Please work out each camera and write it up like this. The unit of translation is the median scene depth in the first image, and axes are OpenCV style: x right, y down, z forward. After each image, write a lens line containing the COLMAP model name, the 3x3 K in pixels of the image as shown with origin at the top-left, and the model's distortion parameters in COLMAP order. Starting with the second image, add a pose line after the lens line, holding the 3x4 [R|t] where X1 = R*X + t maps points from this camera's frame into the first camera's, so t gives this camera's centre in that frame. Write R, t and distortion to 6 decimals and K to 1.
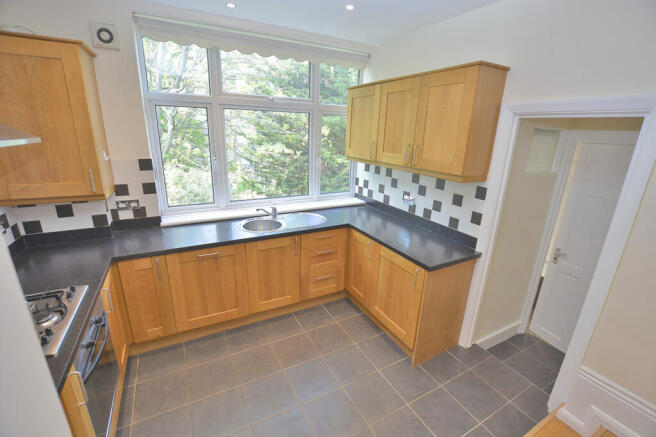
lens RADIAL K [[291.3, 0, 328.6], [0, 291.3, 216.9], [0, 0, 1]] dist [-0.017447, 0.000211]
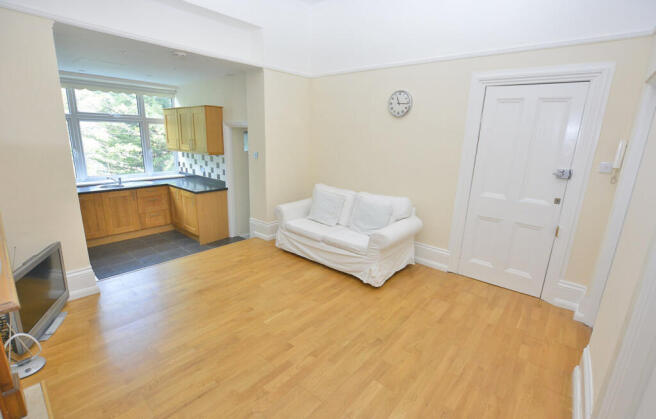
lens RADIAL K [[295.2, 0, 328.0], [0, 295.2, 209.5], [0, 0, 1]] dist [-0.025719, 0.000147]
pose [[0.924076, -0.096619, 0.369794, 0.329840], [0.107871, 0.994116, -0.009816, 0.334755], [-0.366670, 0.048961, 0.929062, -1.151274]]
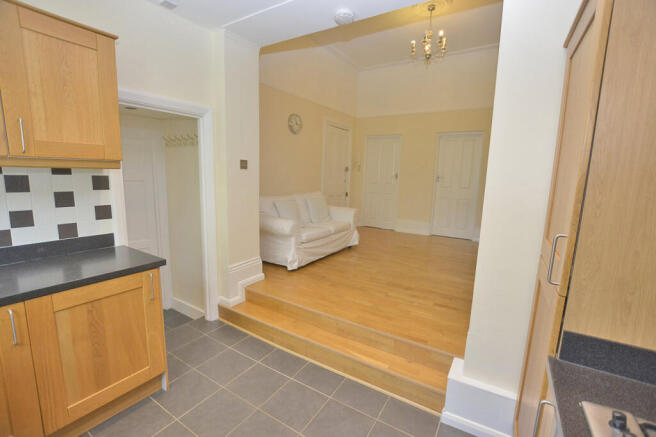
lens RADIAL K [[291.3, 0, 328.6], [0, 291.3, 216.9], [0, 0, 1]] dist [-0.017447, 0.000211]
pose [[-0.501958, -0.171203, 0.847778, -0.490771], [0.205584, 0.928500, 0.309228, -0.095368], [-0.840103, 0.329509, -0.430872, 0.689887]]
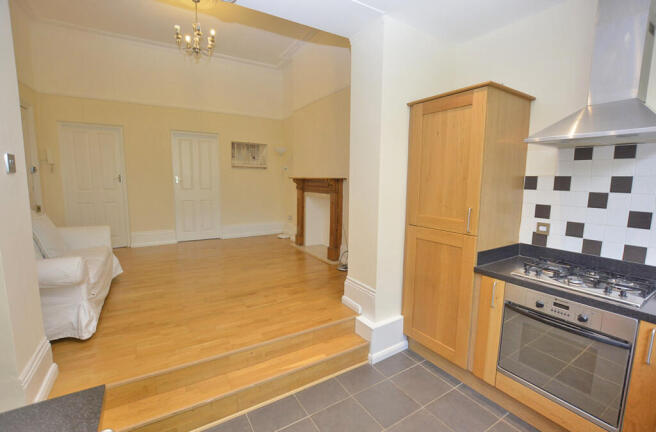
lens RADIAL K [[297.5, 0, 332.4], [0, 297.5, 213.2], [0, 0, 1]] dist [-0.019458, -0.000005]
pose [[-0.996264, -0.033842, -0.079448, 0.041620], [-0.062224, 0.919261, 0.388699, -0.161058], [0.059879, 0.392191, -0.917933, 0.966021]]
